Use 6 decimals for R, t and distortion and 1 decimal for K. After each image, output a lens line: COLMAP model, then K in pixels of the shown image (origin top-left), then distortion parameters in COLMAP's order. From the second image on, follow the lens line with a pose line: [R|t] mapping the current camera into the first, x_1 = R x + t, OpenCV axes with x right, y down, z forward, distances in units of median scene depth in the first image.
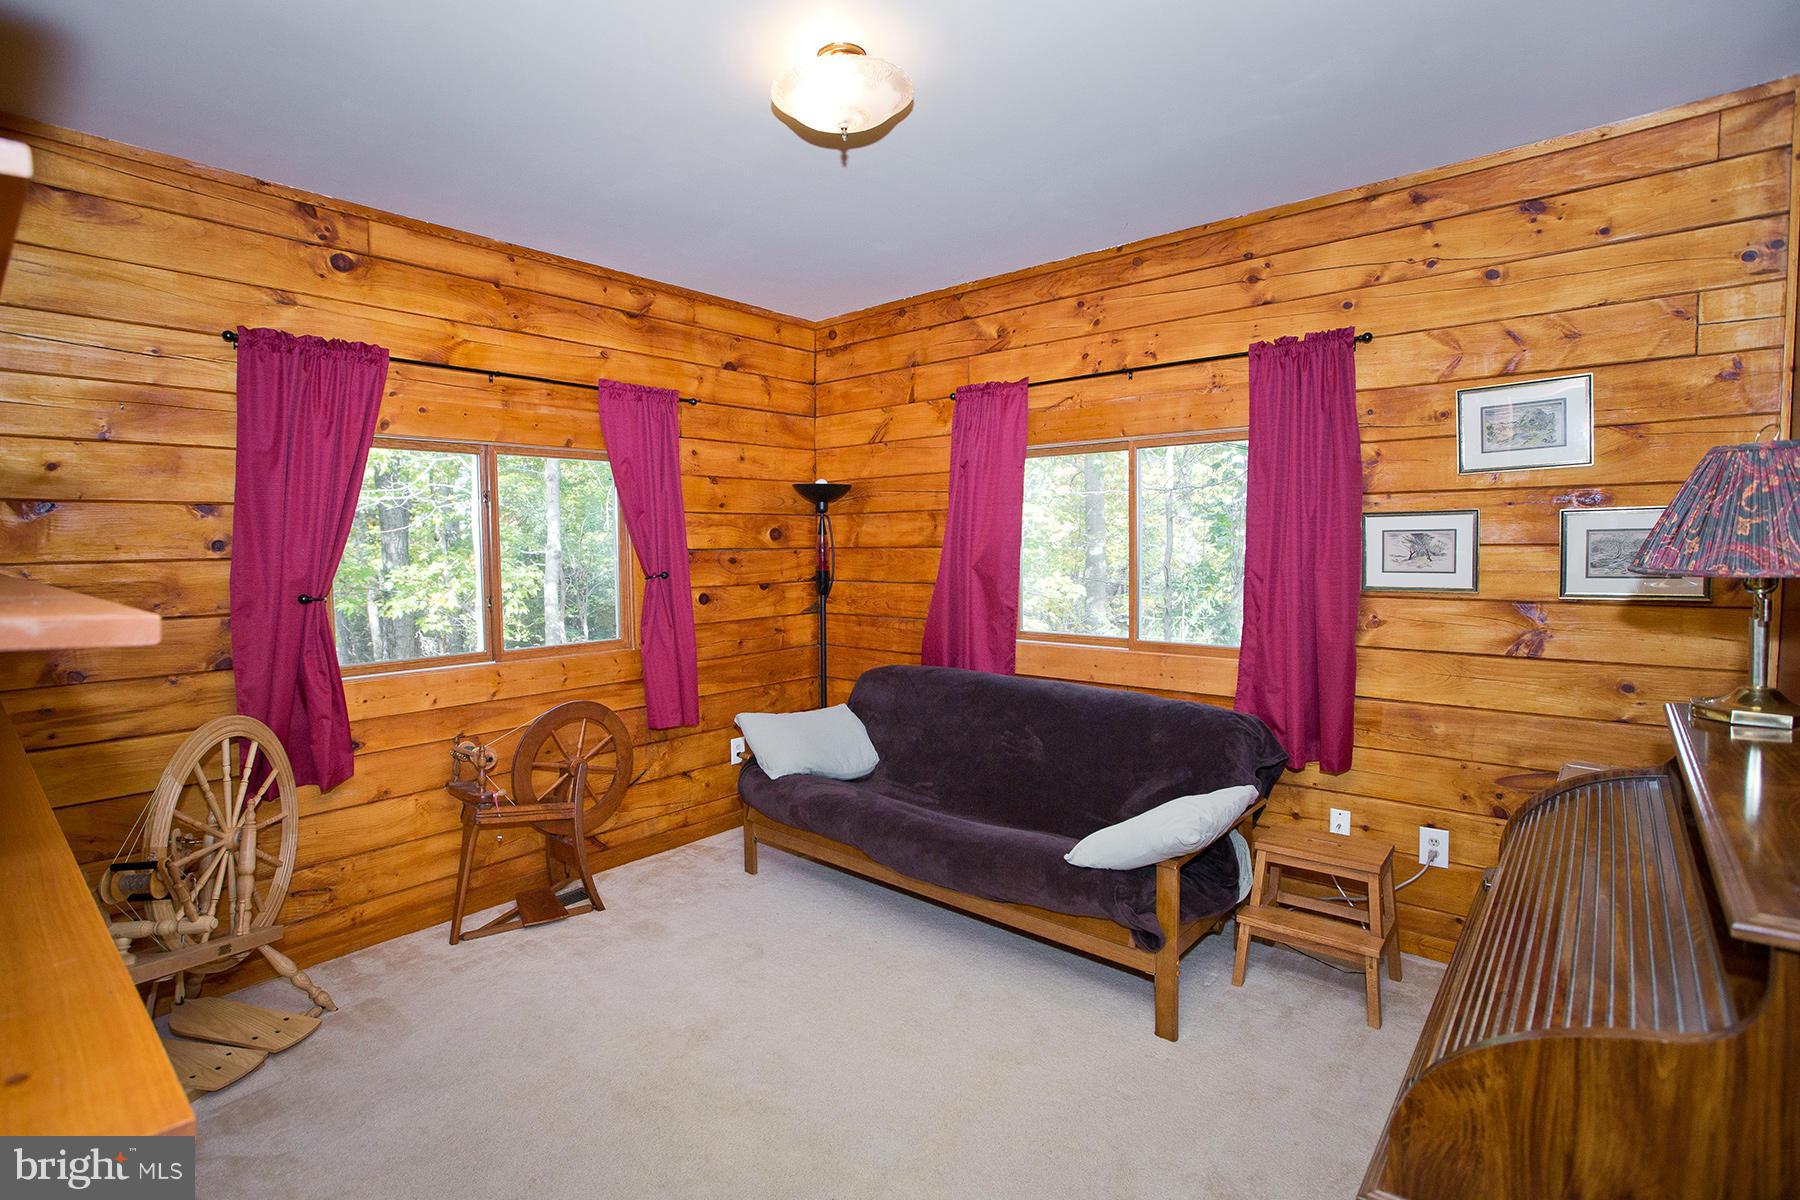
lens RADIAL K [[815.0, 0, 893.8], [0, 815.0, 601.1], [0, 0, 1]] dist [-0.034911, 0.016026]
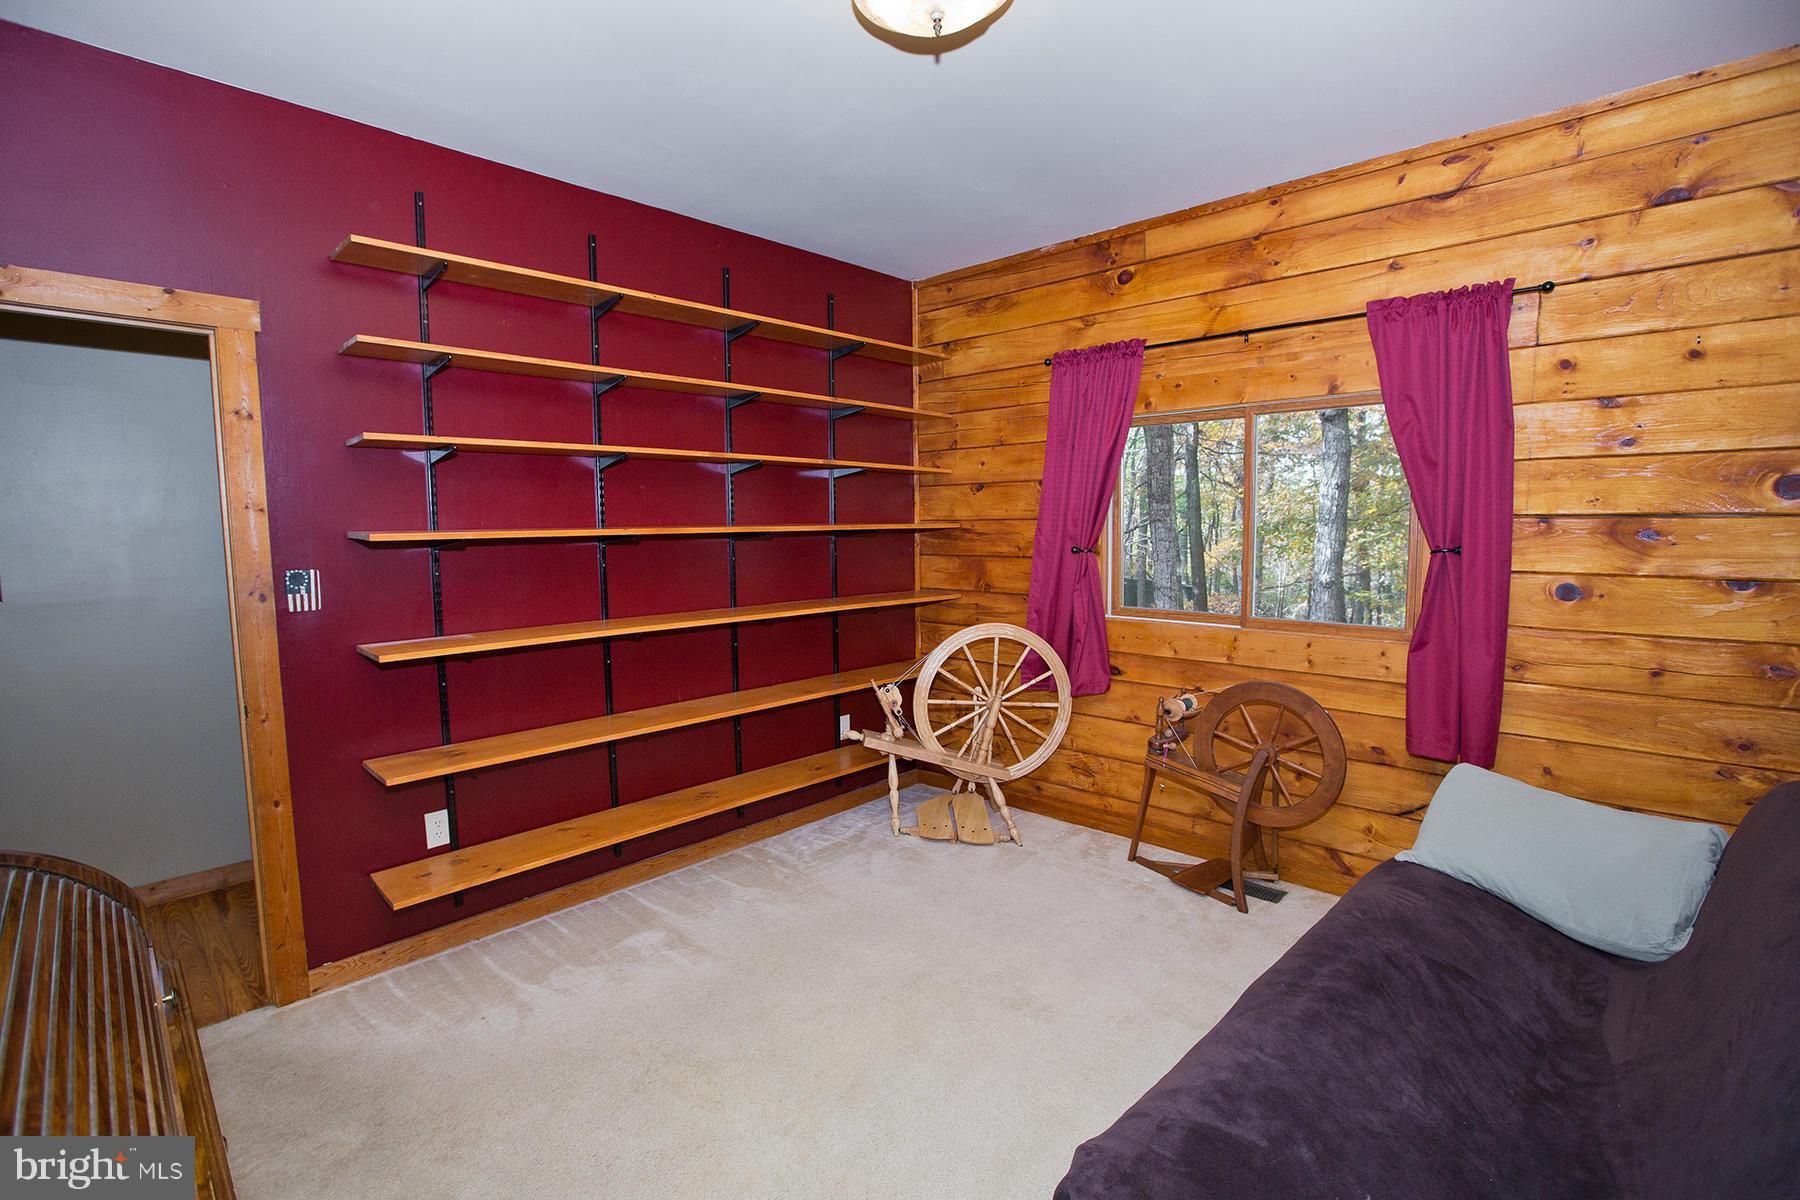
lens RADIAL K [[815.0, 0, 893.8], [0, 815.0, 601.1], [0, 0, 1]] dist [-0.034911, 0.016026]
pose [[-0.022092, 0.113720, -0.993267, 0.530096], [-0.059739, 0.991584, 0.114856, -0.047964], [0.997970, 0.061875, -0.015113, 0.621600]]
